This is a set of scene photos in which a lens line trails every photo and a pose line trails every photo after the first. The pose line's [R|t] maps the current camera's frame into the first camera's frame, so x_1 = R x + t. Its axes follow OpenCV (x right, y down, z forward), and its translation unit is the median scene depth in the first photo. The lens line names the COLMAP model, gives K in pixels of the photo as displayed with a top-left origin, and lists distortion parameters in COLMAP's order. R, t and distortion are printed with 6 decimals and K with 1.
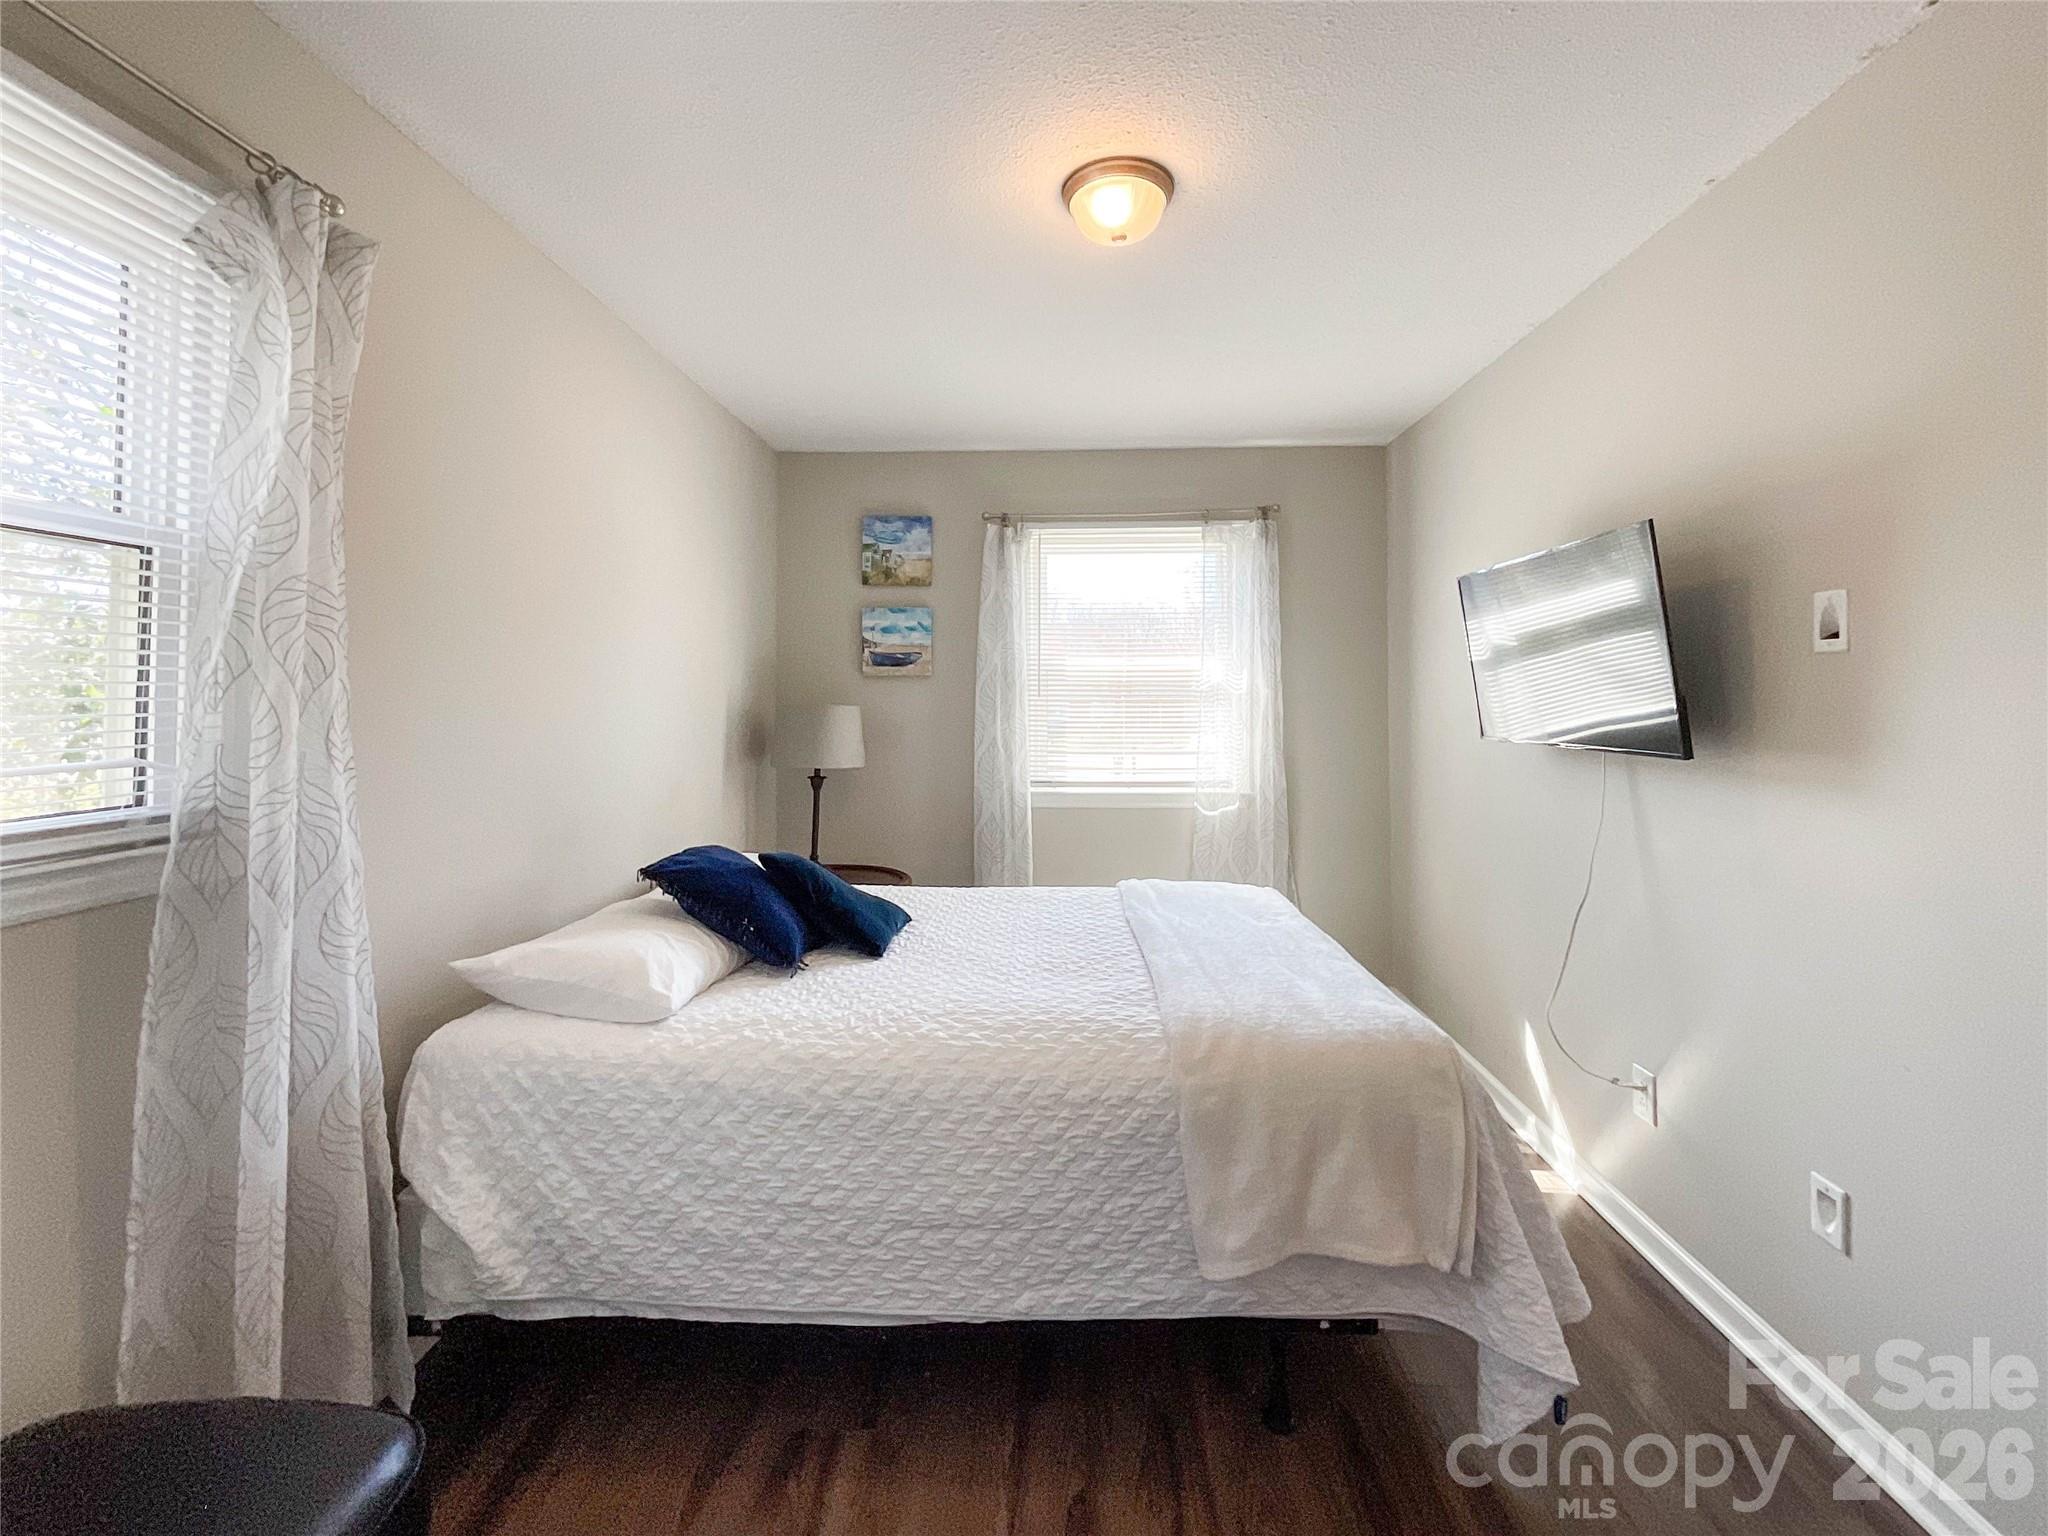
lens RADIAL K [[871.3, 0, 1033.4], [0, 871.3, 674.0], [0, 0, 1]] dist [-0.004865, 0.000873]
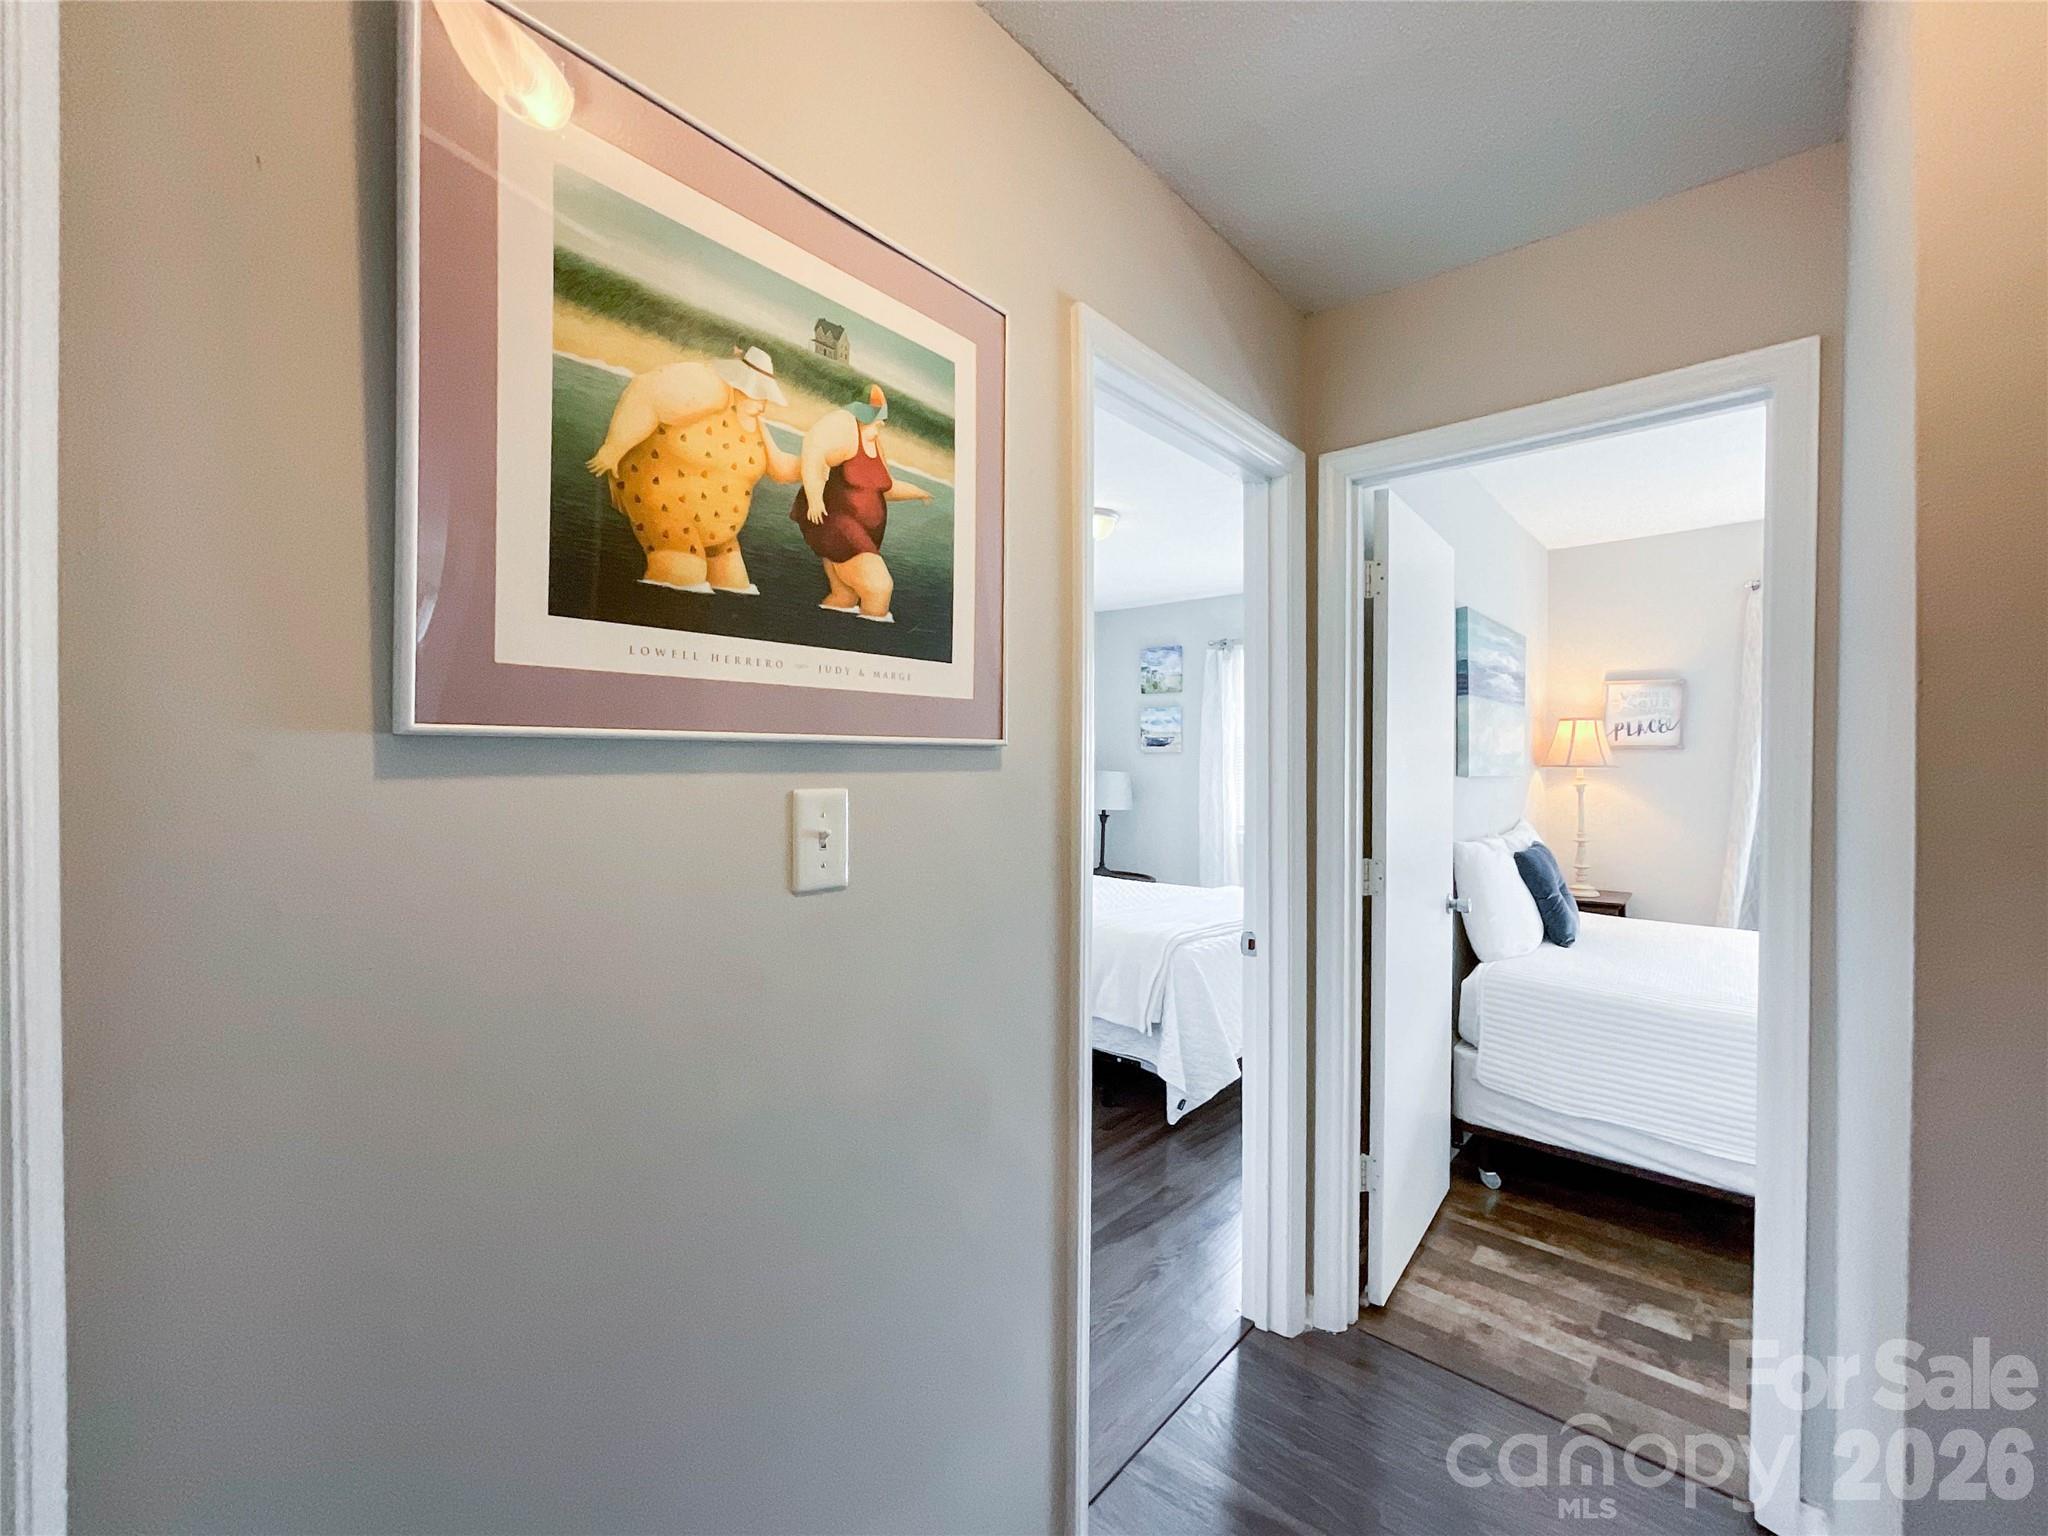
lens RADIAL K [[837.2, 0, 1024.0], [0, 837.2, 768.0], [0, 0, 1]] dist [-0.013627, 0.009471]
pose [[0.785476, 0.008199, -0.618837, 0.604983], [0.012438, 0.999501, 0.029030, -0.017555], [0.618767, -0.030500, 0.784983, -0.321157]]
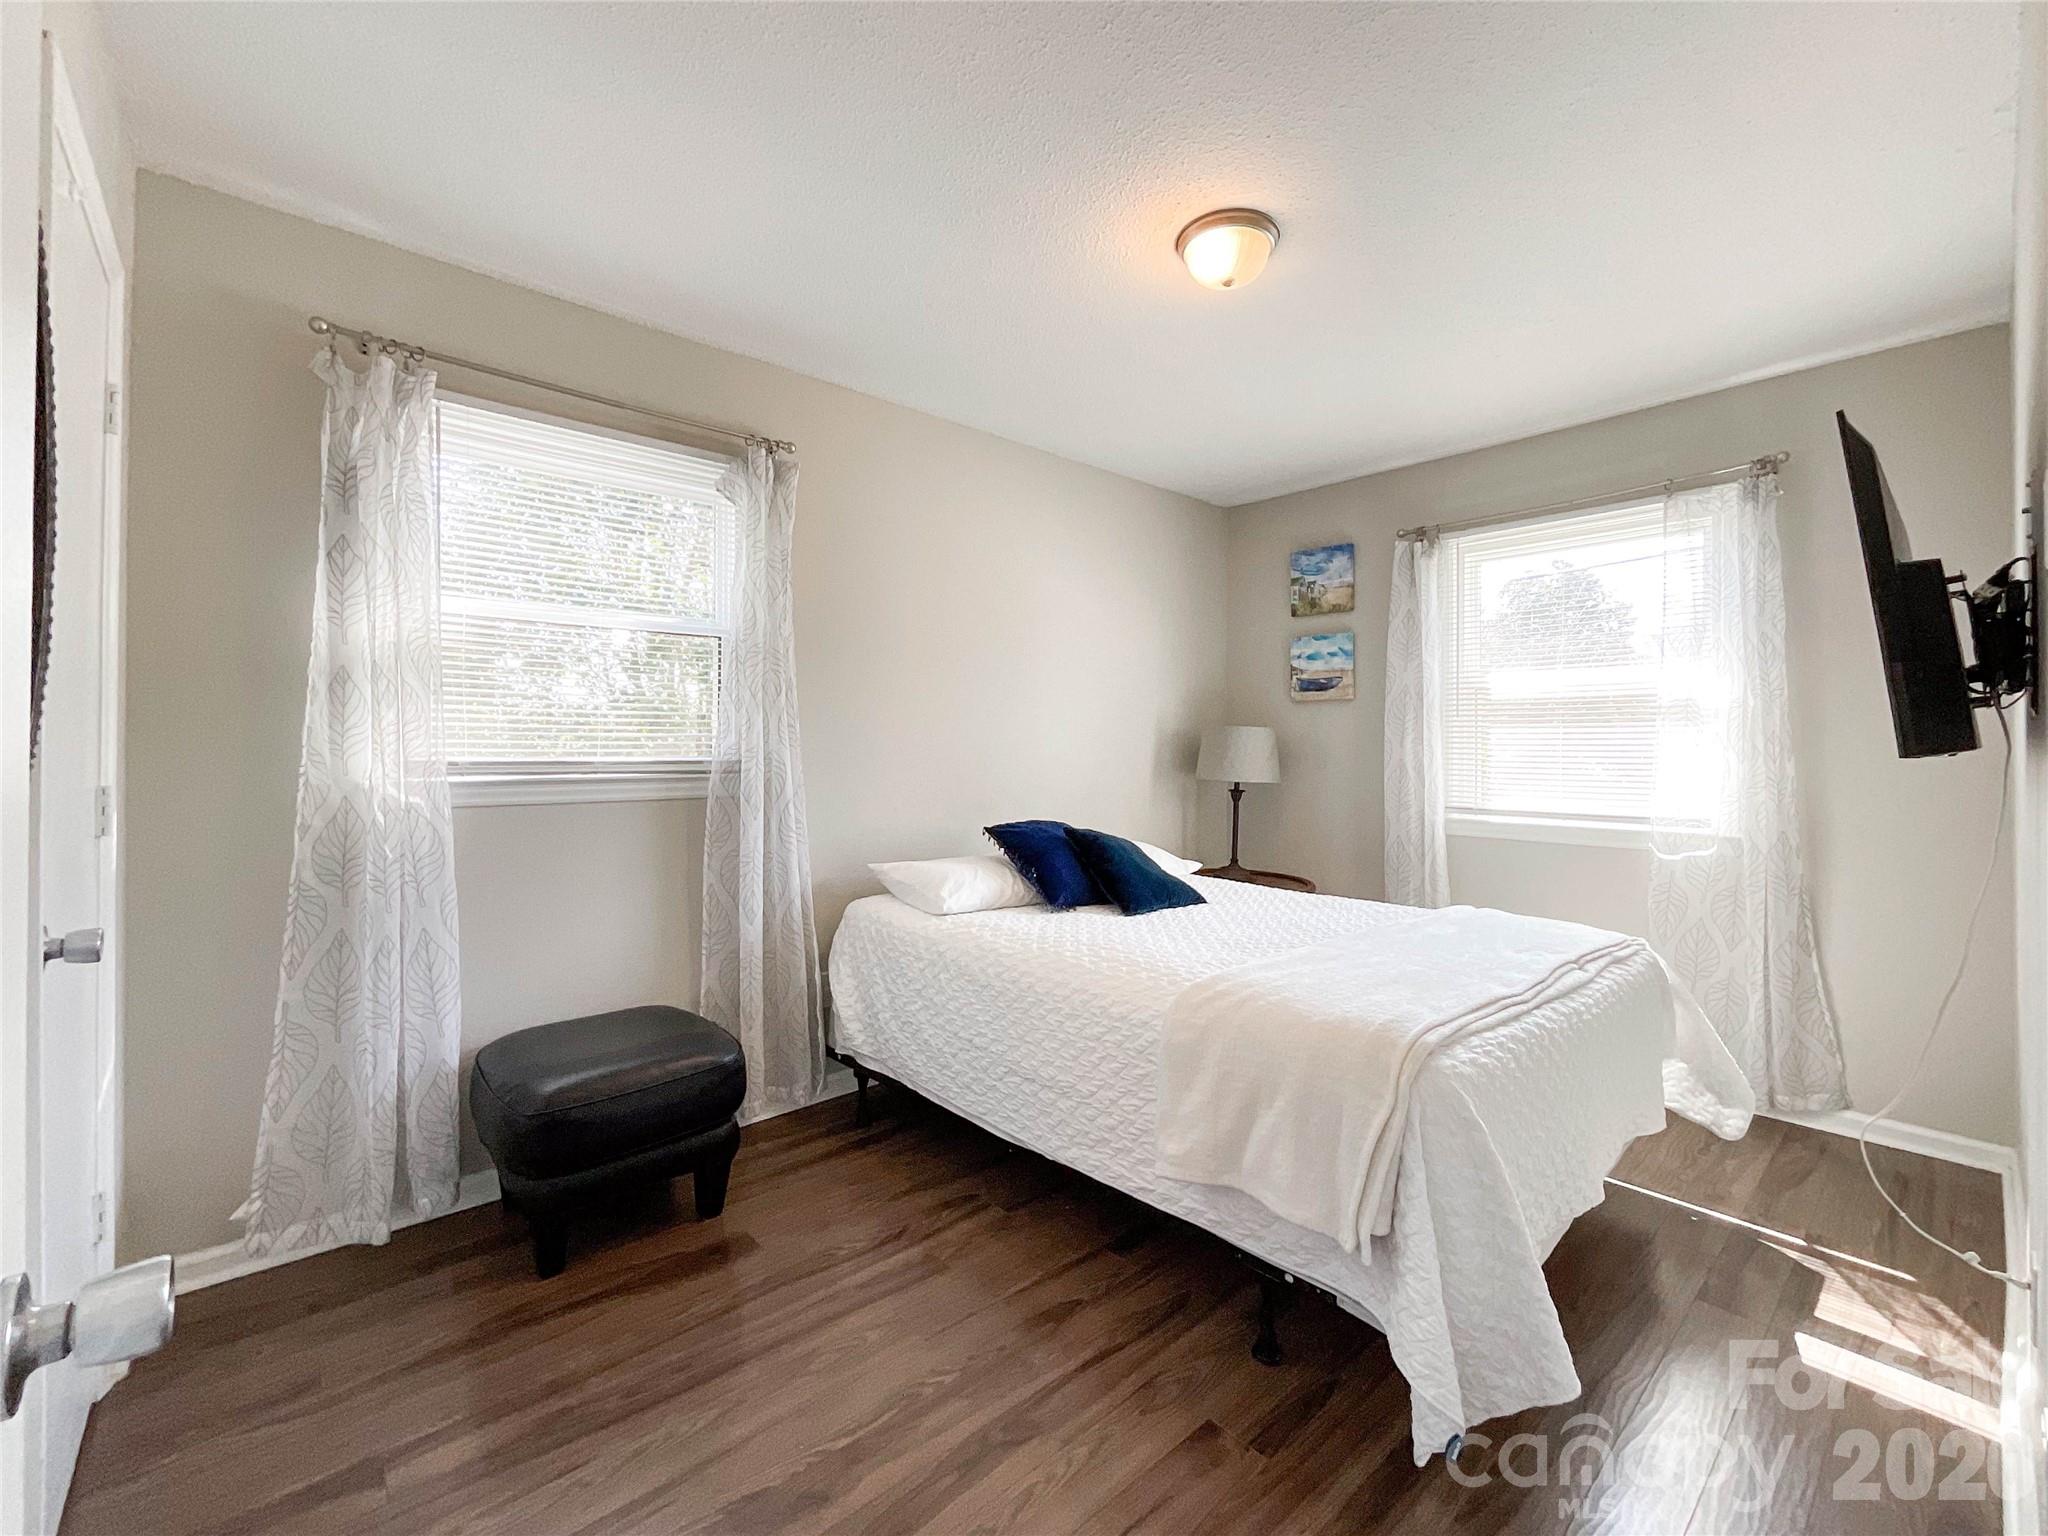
lens RADIAL K [[855.4, 0, 1029.1], [0, 855.4, 741.2], [0, 0, 1]] dist [-0.001841, 0.000270]
pose [[0.699647, 0.002678, -0.714484, 0.360637], [0.013666, 0.999760, 0.017129, 0.031480], [0.714358, -0.021749, 0.699442, 0.026065]]
